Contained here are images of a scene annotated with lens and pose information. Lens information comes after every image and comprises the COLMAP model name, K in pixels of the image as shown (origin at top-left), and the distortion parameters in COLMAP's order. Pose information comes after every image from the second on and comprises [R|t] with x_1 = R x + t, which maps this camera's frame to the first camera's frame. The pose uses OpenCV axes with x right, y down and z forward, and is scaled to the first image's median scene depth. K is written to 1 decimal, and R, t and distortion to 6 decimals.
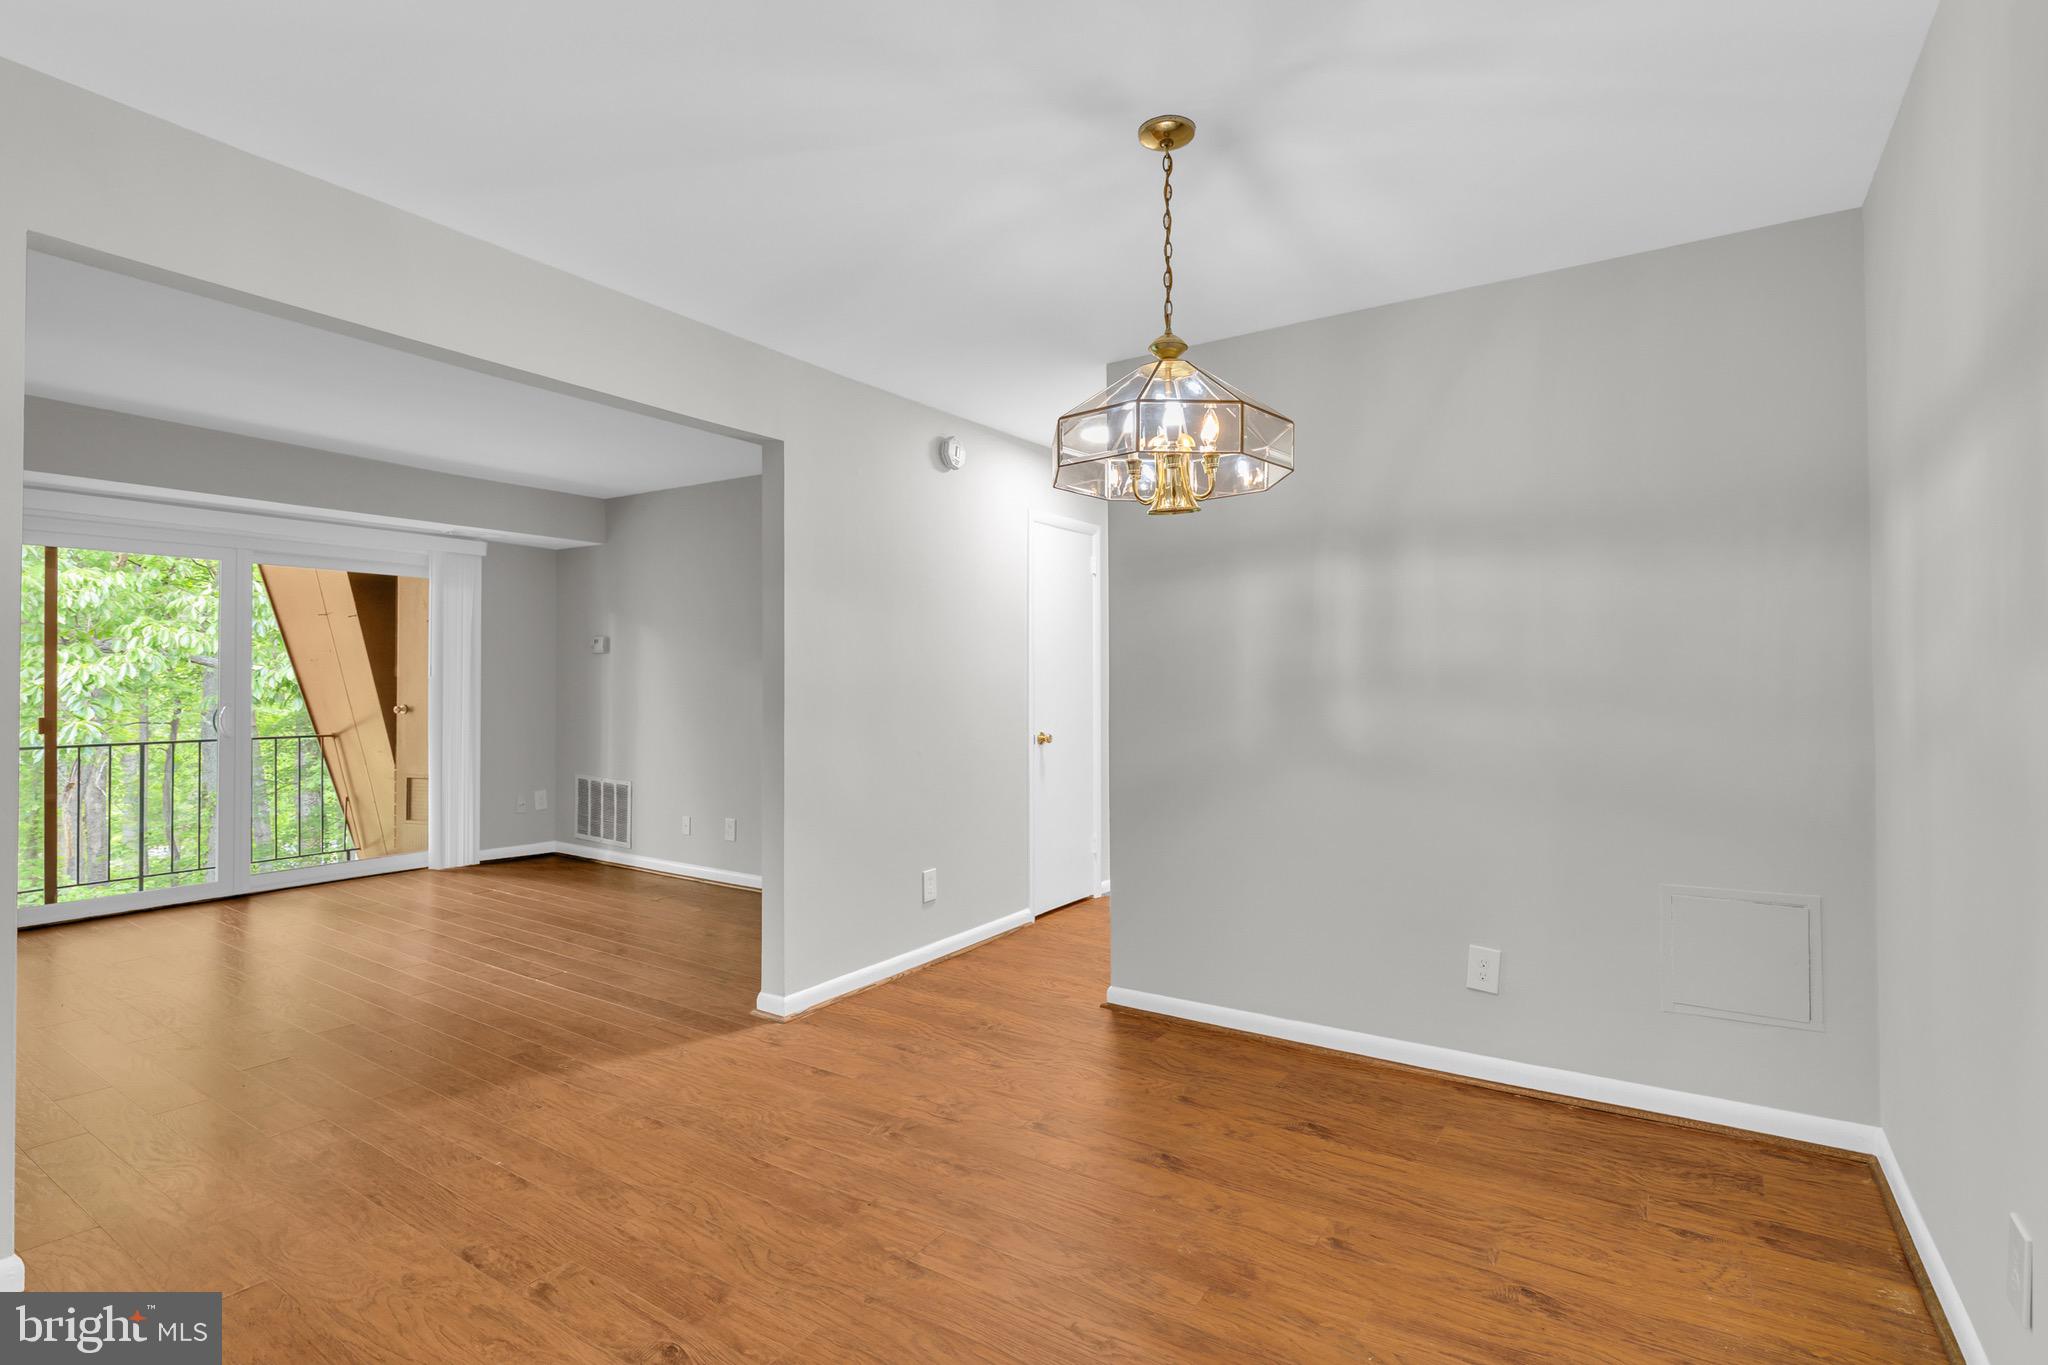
lens RADIAL K [[996.7, 0, 1011.9], [0, 996.7, 661.2], [0, 0, 1]] dist [-0.010415, 0.003154]
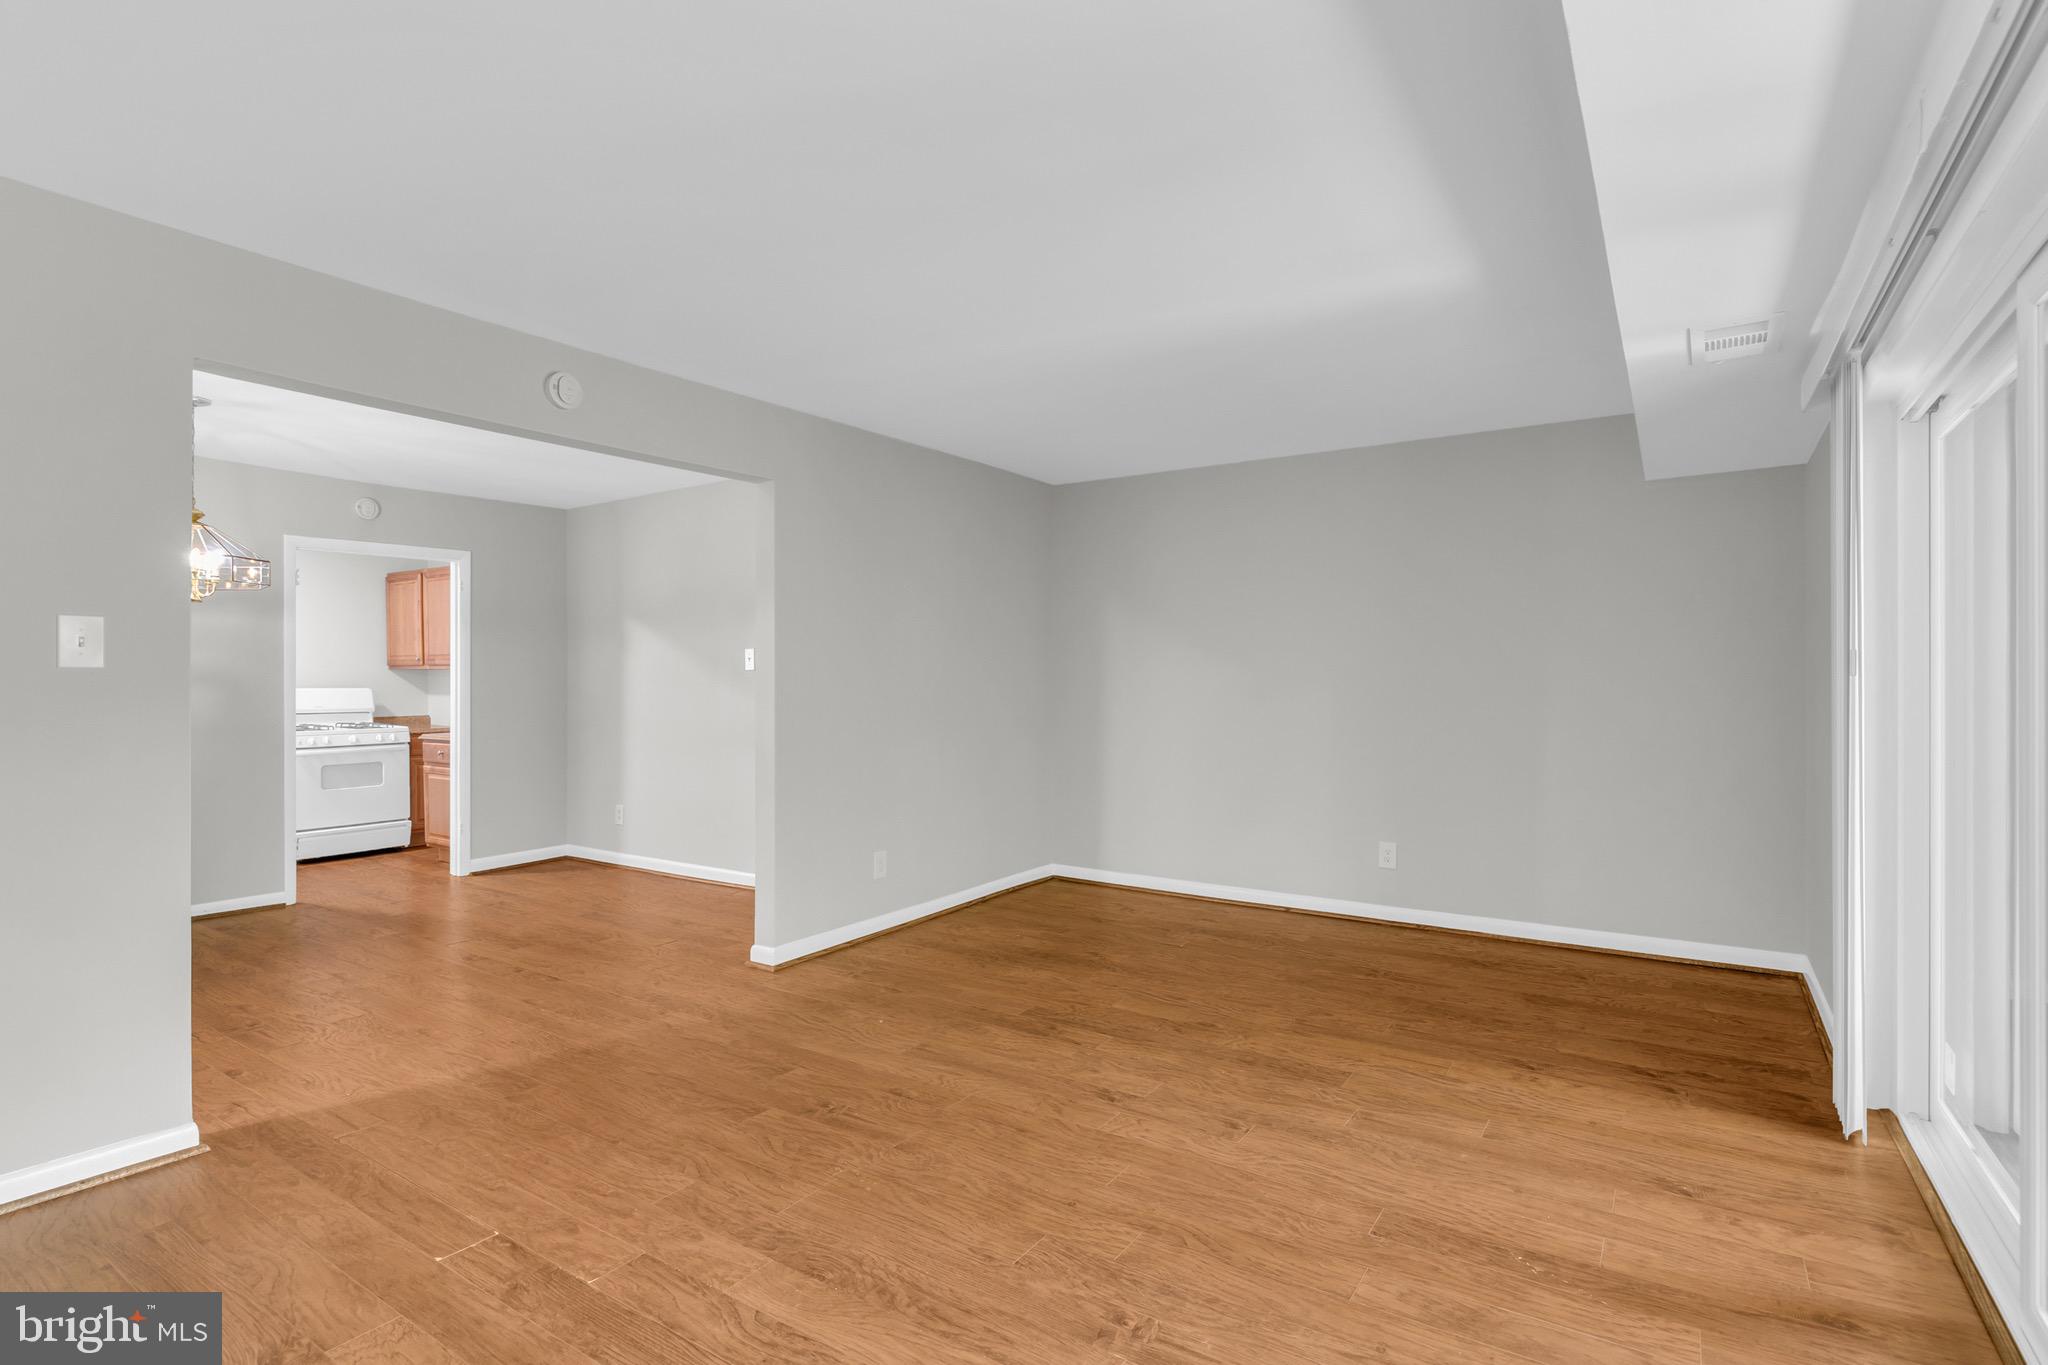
lens RADIAL K [[996.7, 0, 1026.2], [0, 996.7, 690.3], [0, 0, 1]] dist [-0.010415, 0.003154]
pose [[-0.999995, 0.001760, -0.002671, -0.905086], [0.001810, 0.999822, -0.018785, 0.039451], [0.002638, -0.018789, -0.999820, 1.827343]]
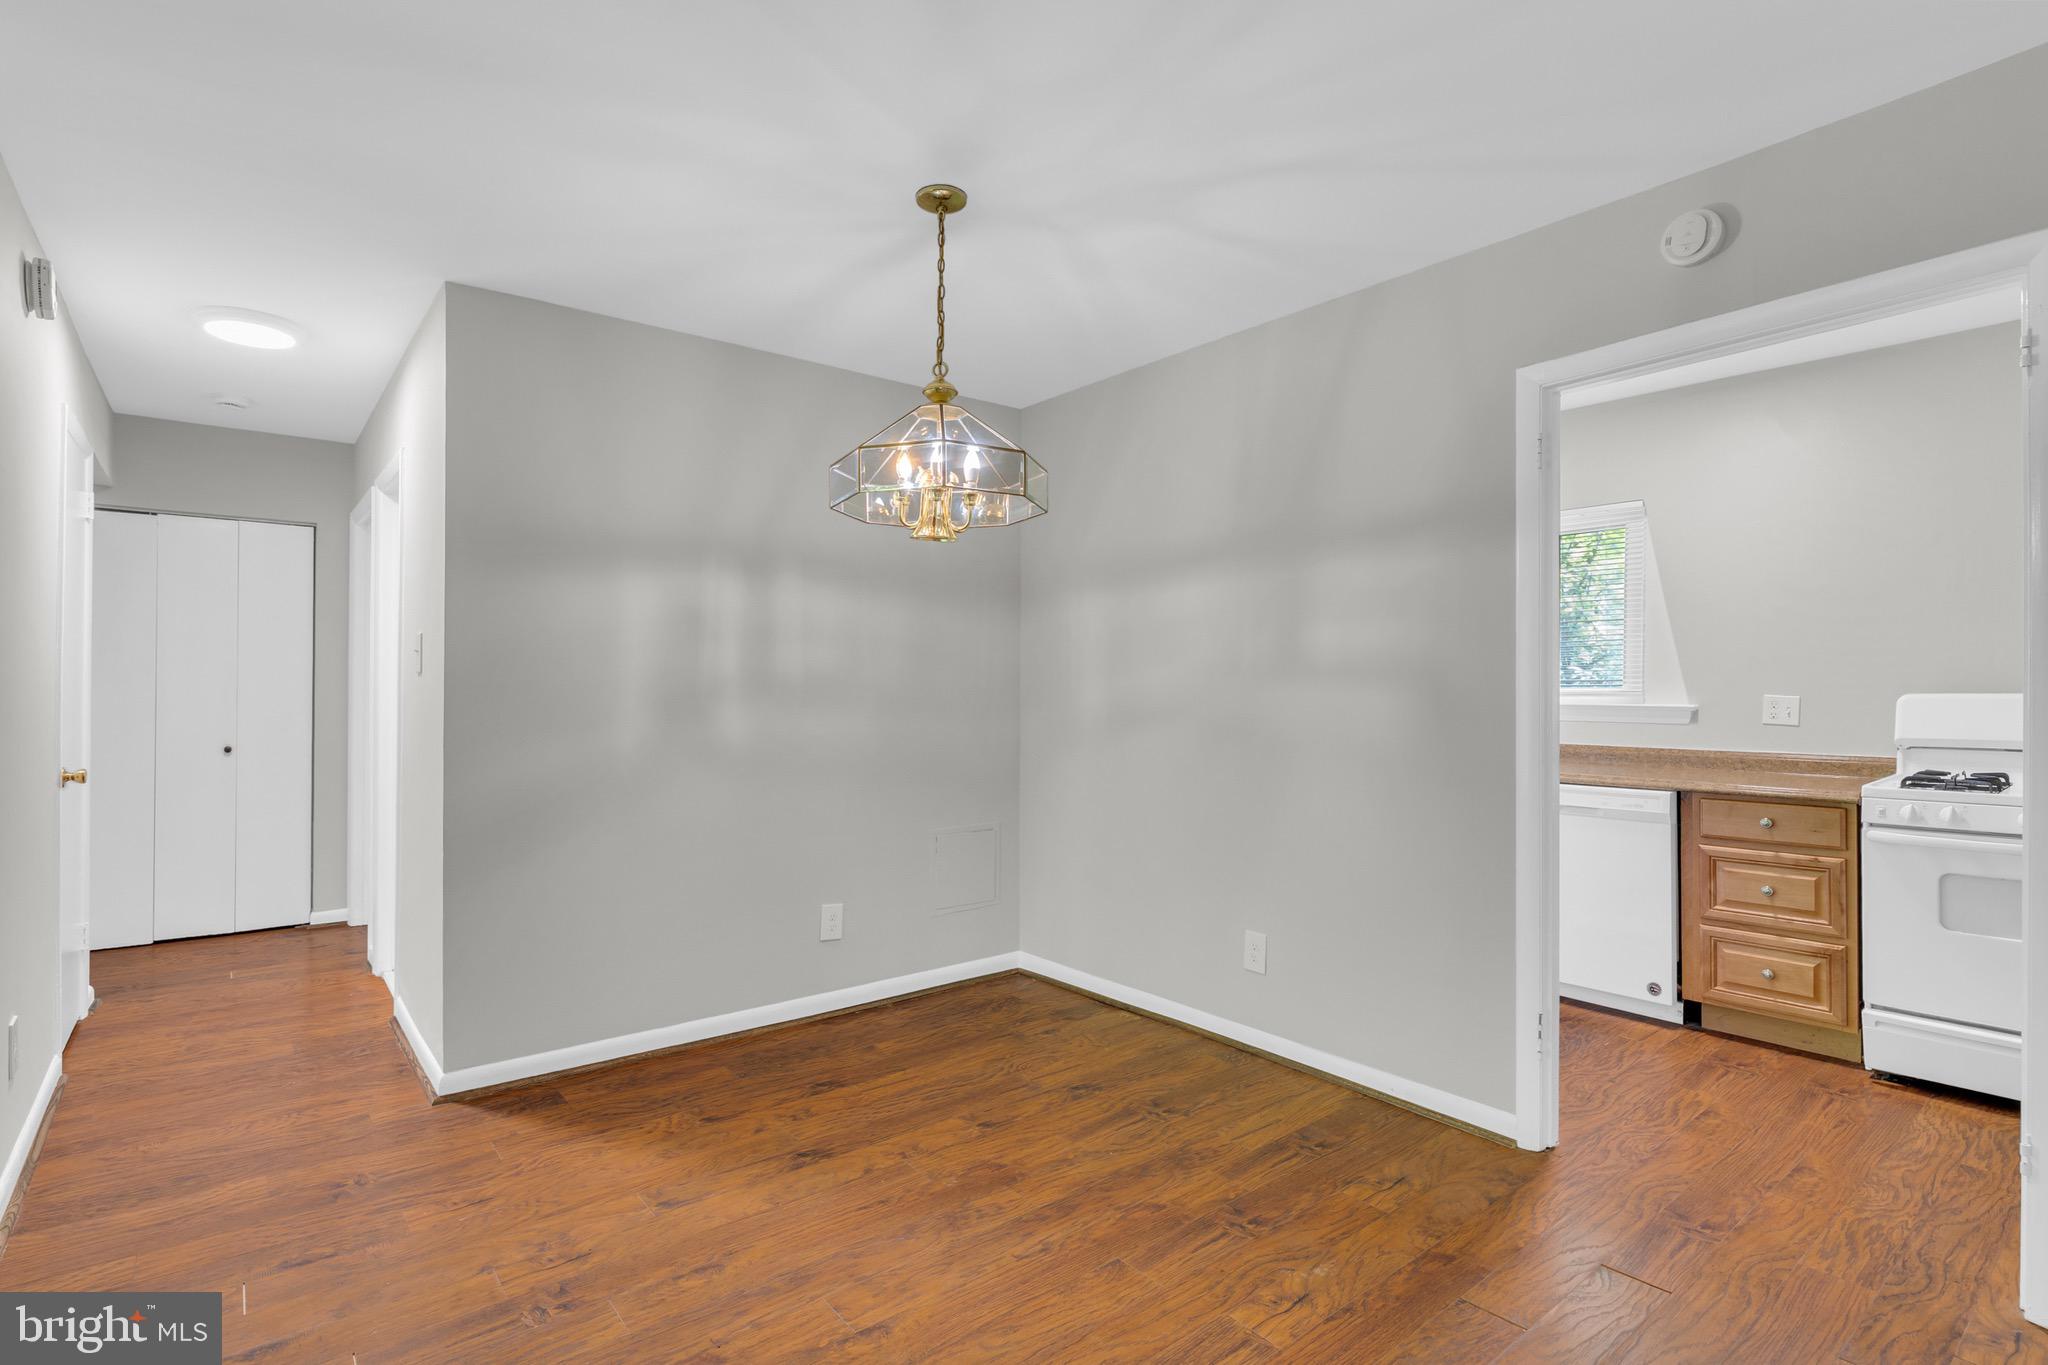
lens RADIAL K [[996.7, 0, 1011.6], [0, 996.7, 680.3], [0, 0, 1]] dist [-0.010415, 0.003154]
pose [[0.299185, 0.008381, 0.954158, -0.562300], [-0.022875, 0.999737, -0.001609, 0.005112], [-0.953921, -0.021345, 0.299298, 0.368075]]
